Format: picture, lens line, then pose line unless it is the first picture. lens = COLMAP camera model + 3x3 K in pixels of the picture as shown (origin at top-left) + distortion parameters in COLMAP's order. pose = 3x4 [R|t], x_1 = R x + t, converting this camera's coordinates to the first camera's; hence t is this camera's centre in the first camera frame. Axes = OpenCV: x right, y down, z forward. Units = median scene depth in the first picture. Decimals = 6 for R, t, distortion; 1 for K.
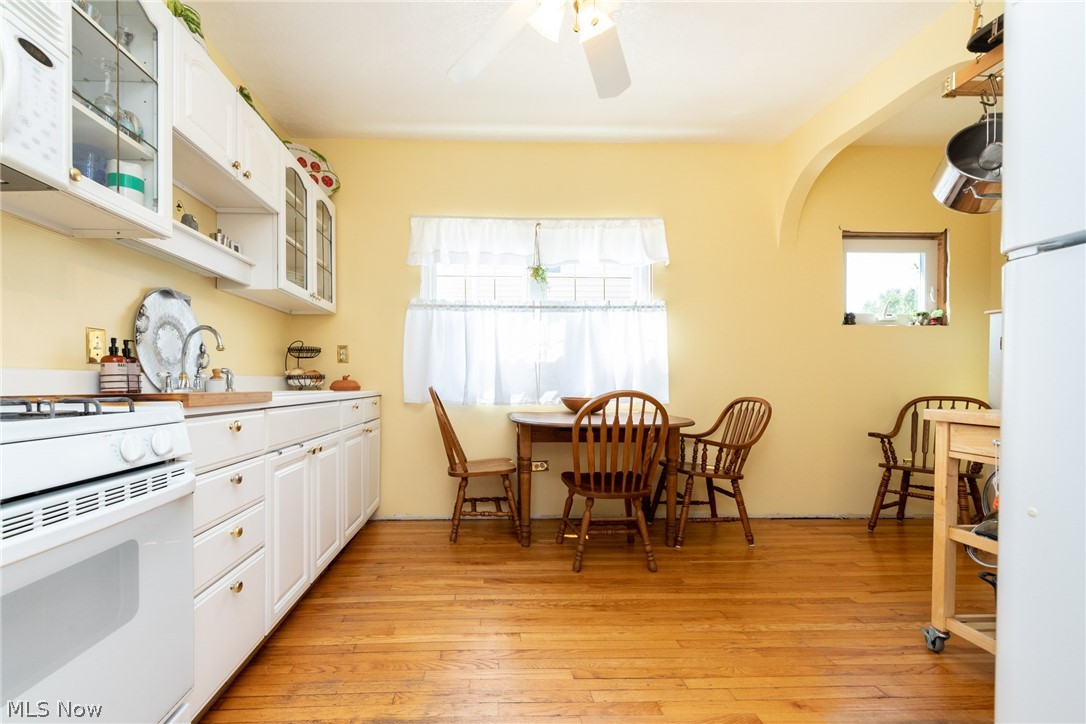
lens RADIAL K [[470.0, 0, 494.3], [0, 470.0, 388.0], [0, 0, 1]] dist [0.000895, 0.000080]
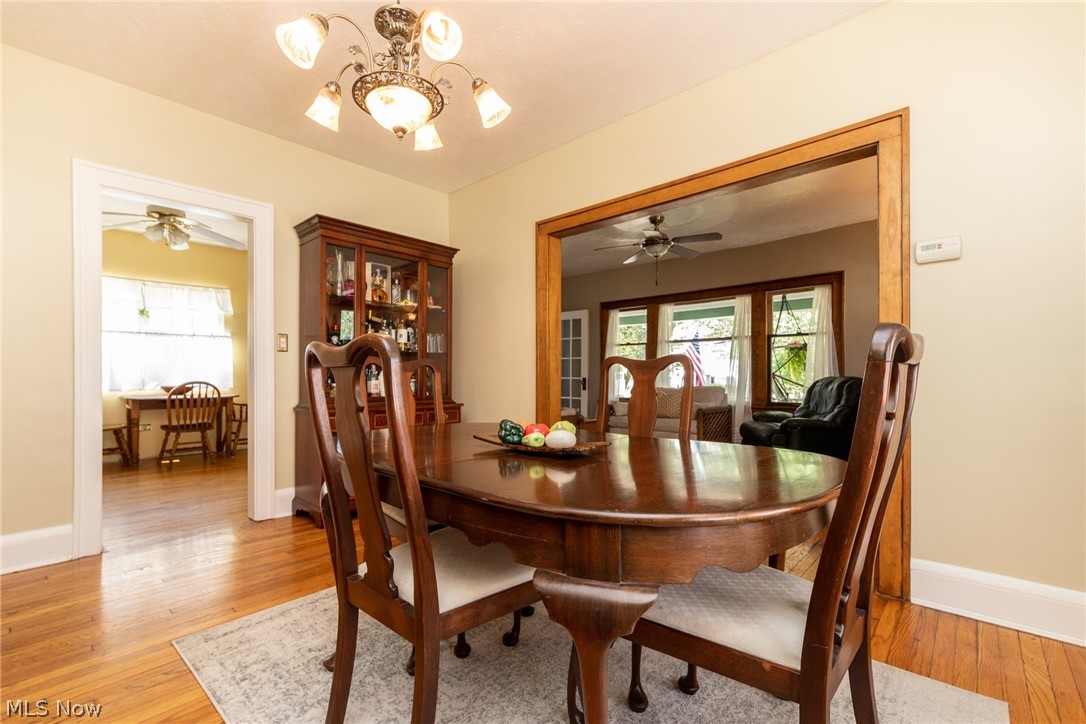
lens RADIAL K [[473.2, 0, 543.3], [0, 473.2, 373.1], [0, 0, 1]] dist [0.000537, 0.000021]
pose [[0.691121, 0.002946, 0.722733, -0.171109], [0.006872, 0.999920, -0.010647, -0.000119], [-0.722707, 0.012325, 0.691045, -1.463973]]
